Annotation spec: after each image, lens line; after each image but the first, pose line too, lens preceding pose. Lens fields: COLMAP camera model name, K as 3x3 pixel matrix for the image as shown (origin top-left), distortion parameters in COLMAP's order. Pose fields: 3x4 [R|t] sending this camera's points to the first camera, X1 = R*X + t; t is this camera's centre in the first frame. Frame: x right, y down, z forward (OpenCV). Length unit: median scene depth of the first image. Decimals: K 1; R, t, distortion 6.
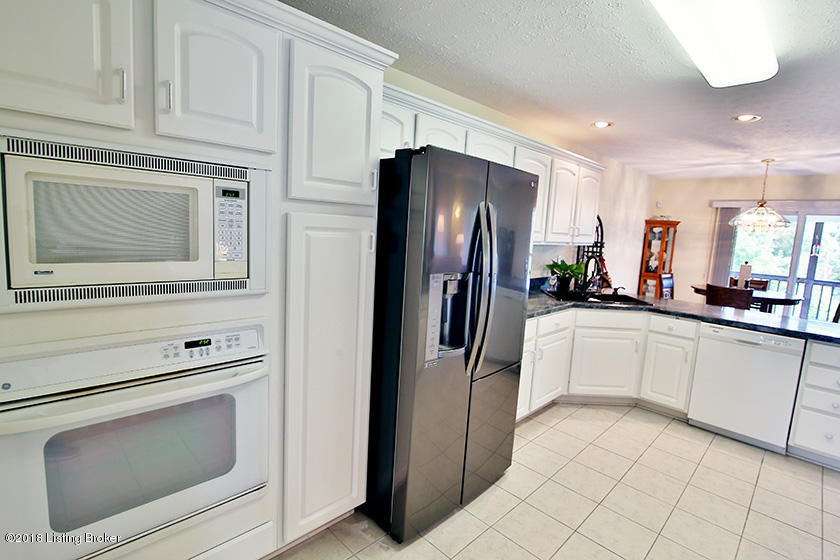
lens RADIAL K [[404.1, 0, 421.8], [0, 404.1, 276.4], [0, 0, 1]] dist [-0.022067, -0.000585]
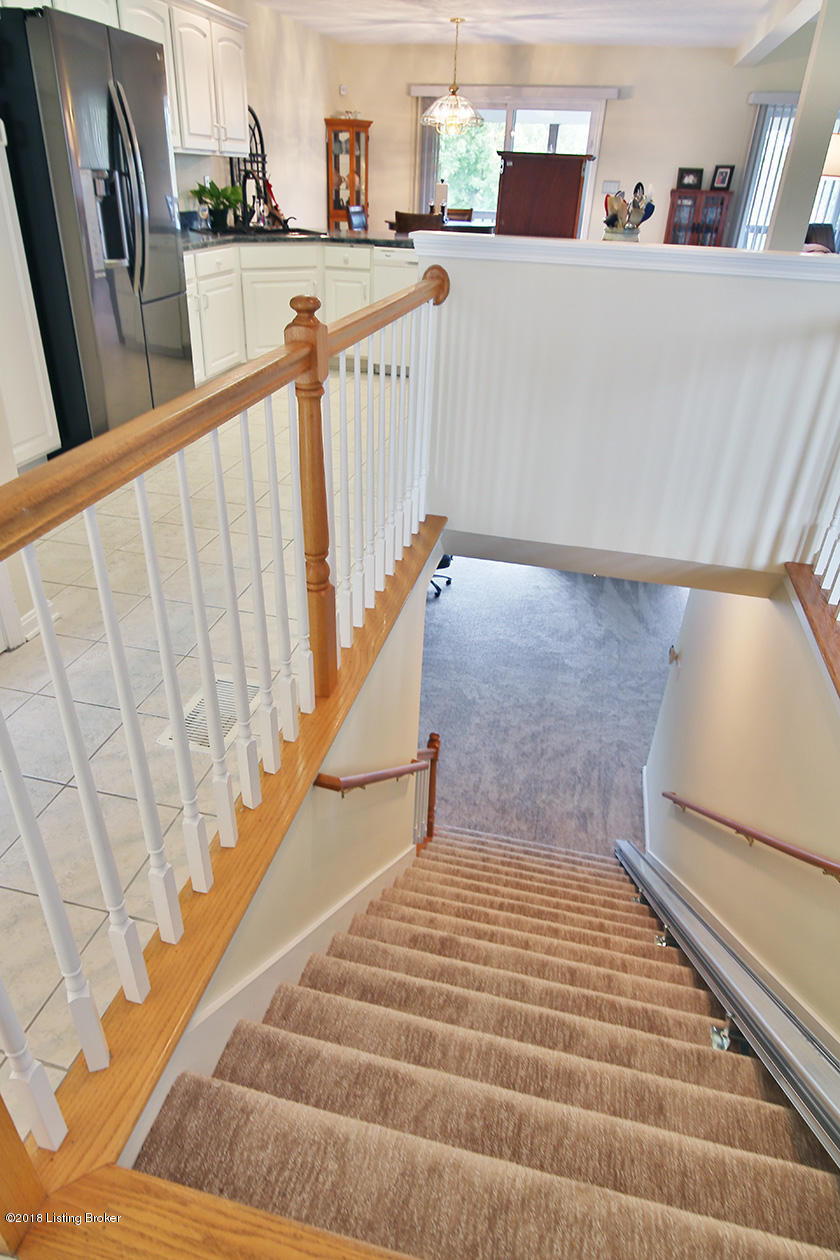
lens RADIAL K [[770.1, 0, 408.1], [0, 770.1, 631.2], [0, 0, 1]] dist [-0.006776, -0.002086]
pose [[0.850343, -0.289890, 0.439182, -0.177245], [0.076173, 0.893601, 0.442352, 0.094542], [-0.520687, -0.342697, 0.781949, -0.501264]]
